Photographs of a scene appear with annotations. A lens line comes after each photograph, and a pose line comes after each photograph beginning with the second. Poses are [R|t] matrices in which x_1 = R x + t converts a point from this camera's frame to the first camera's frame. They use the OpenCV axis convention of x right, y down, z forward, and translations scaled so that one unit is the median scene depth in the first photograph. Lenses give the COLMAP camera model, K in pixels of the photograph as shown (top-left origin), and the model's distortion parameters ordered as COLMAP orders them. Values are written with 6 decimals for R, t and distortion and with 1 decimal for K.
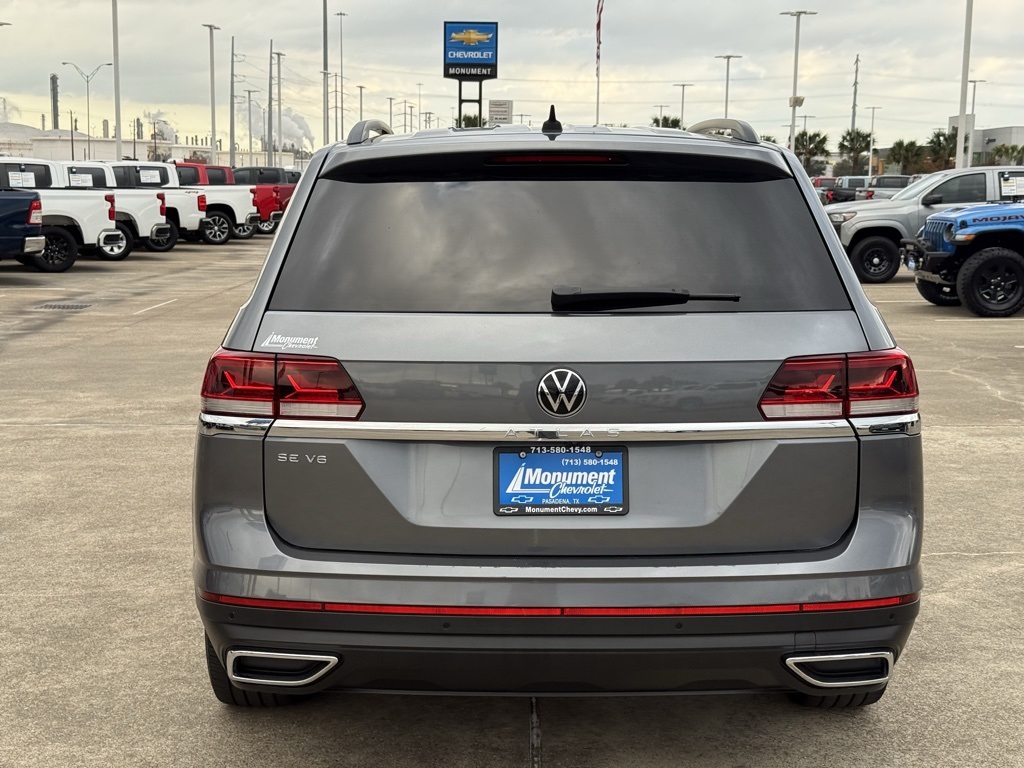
lens RADIAL K [[1435.8, 0, 512.0], [0, 1435.8, 384.0], [0, 0, 1]] dist [0.186406, -0.444566]
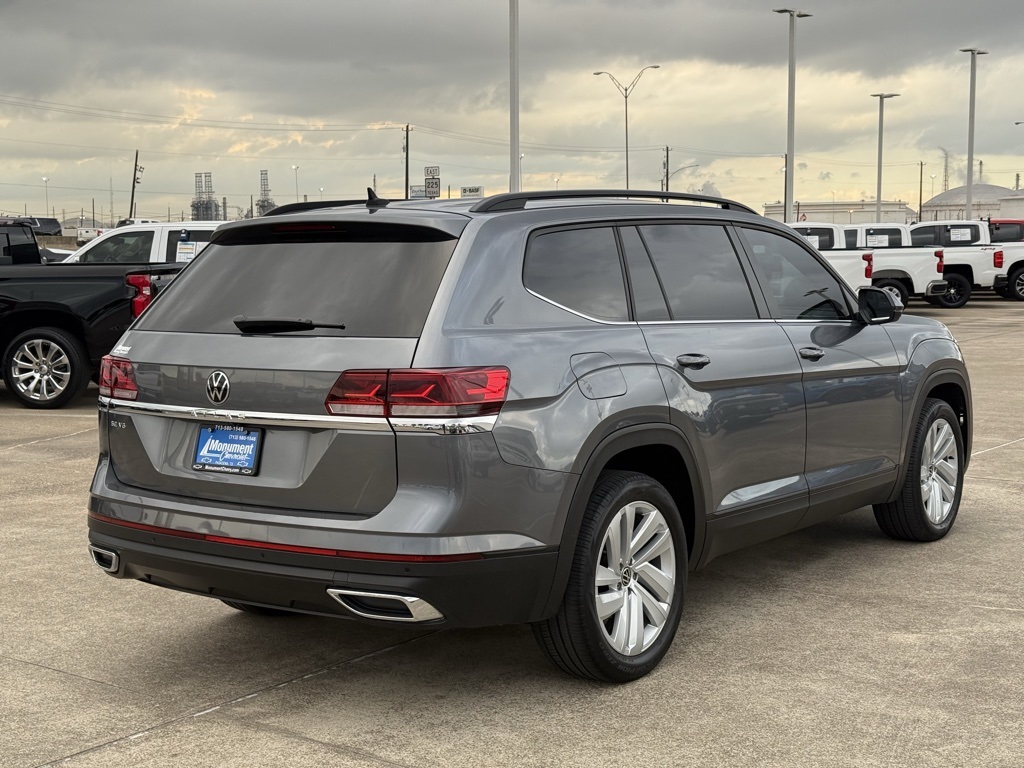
lens RADIAL K [[1435.8, 0, 512.0], [0, 1435.8, 384.0], [0, 0, 1]] dist [0.186406, -0.444566]
pose [[0.796927, 0.039316, -0.602795, 1.128250], [-0.063565, 0.997798, -0.018958, 0.010778], [0.600722, 0.053425, 0.797671, 0.006991]]
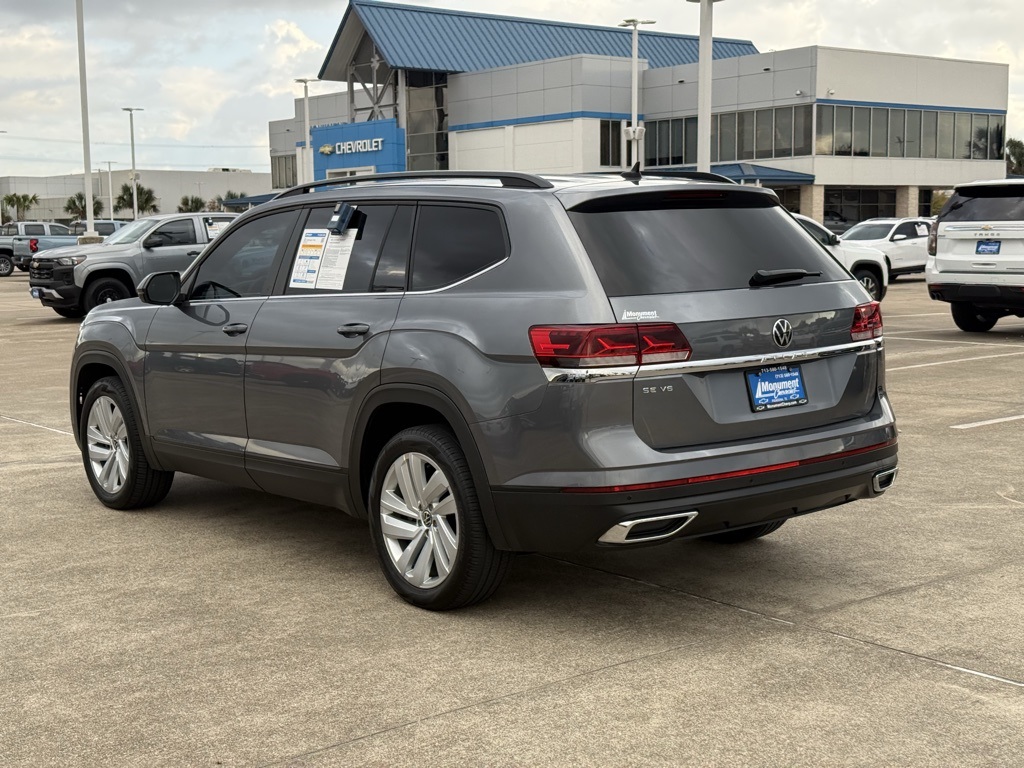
lens RADIAL K [[1435.8, 0, 512.0], [0, 1435.8, 384.0], [0, 0, 1]] dist [0.186406, -0.444566]
pose [[0.774340, -0.089329, 0.626433, -1.228672], [0.110293, 0.993884, 0.005393, 0.020331], [-0.623084, 0.064916, 0.779456, -0.102353]]
